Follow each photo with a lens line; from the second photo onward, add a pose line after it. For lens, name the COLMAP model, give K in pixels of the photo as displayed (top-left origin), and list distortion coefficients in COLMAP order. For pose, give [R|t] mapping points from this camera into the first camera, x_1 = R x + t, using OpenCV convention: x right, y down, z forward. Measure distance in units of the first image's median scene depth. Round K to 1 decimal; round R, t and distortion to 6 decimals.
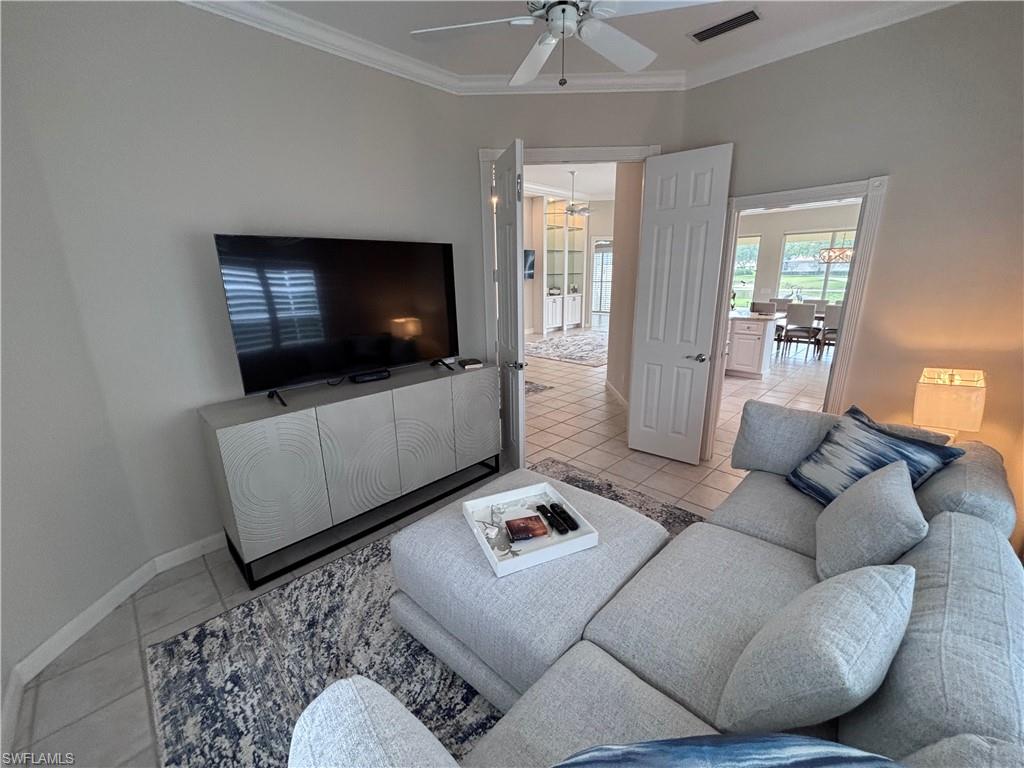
lens RADIAL K [[410.7, 0, 511.4], [0, 410.7, 382.3], [0, 0, 1]] dist [-0.001382, -0.000227]
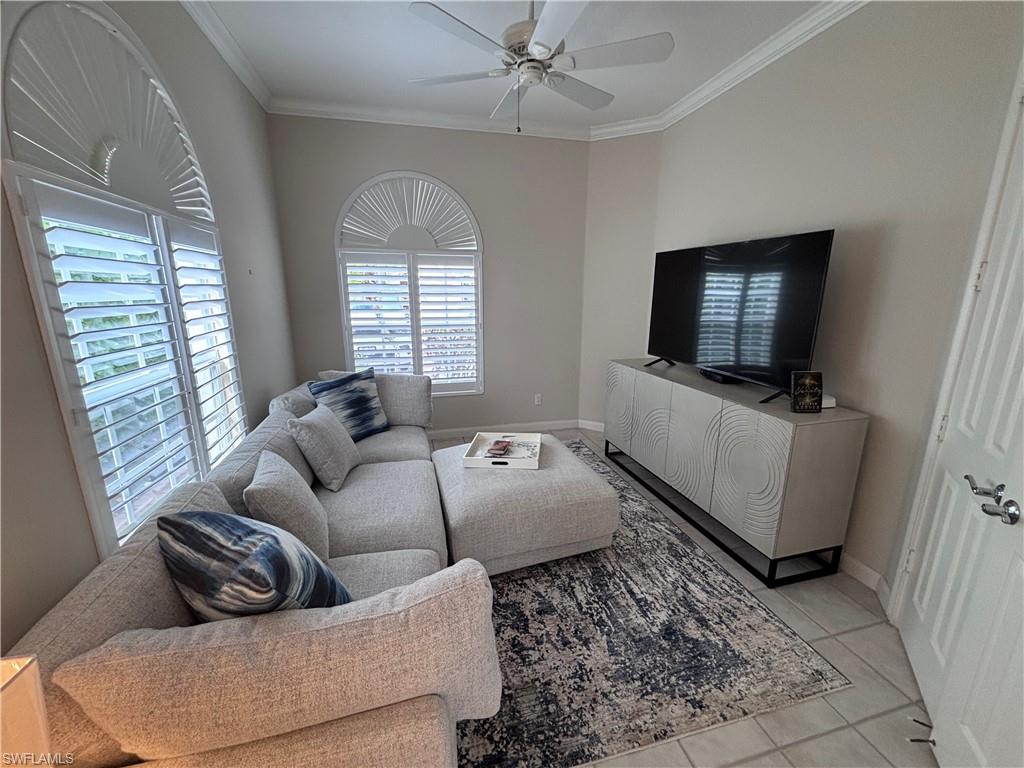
lens RADIAL K [[410.7, 0, 514.7], [0, 410.7, 384.9], [0, 0, 1]] dist [-0.001382, -0.000227]
pose [[-0.516619, 0.202639, -0.831891, 0.901315], [-0.215191, 0.909675, 0.355224, -0.298522], [0.828733, 0.362531, -0.426349, 1.163476]]
